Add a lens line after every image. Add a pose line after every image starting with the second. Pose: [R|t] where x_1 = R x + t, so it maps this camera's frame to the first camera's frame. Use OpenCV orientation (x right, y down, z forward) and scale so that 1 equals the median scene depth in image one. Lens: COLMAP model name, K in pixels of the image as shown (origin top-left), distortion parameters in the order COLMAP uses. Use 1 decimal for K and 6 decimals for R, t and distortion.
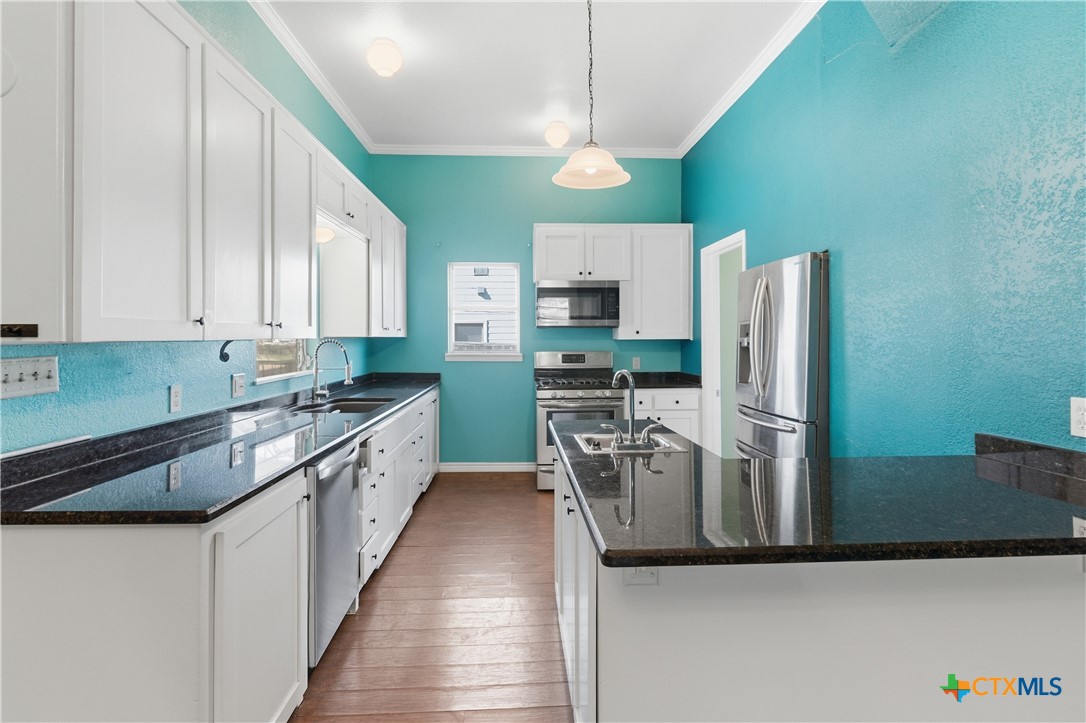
lens RADIAL K [[531.3, 0, 548.1], [0, 531.3, 342.7], [0, 0, 1]] dist [-0.002369, -0.000985]
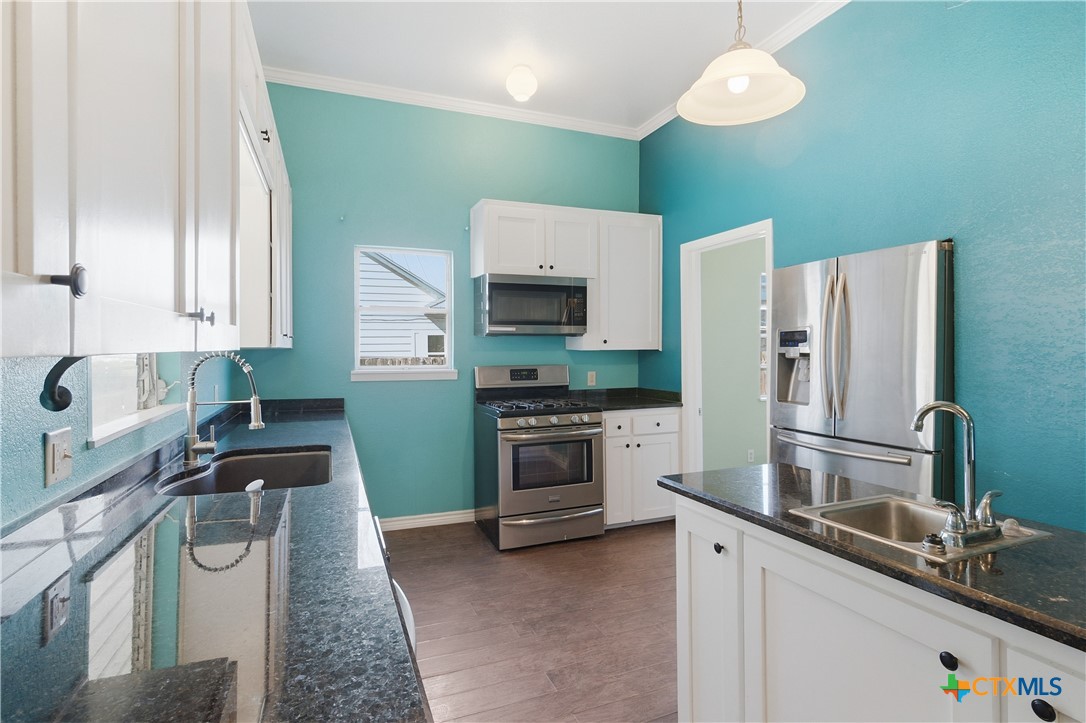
lens RADIAL K [[531.3, 0, 541.6], [0, 531.3, 351.7], [0, 0, 1]] dist [-0.002369, -0.000985]
pose [[0.947602, -0.005007, 0.319415, -0.198531], [0.006489, 0.999973, -0.003576, -0.001485], [-0.319388, 0.005461, 0.947608, 0.260544]]
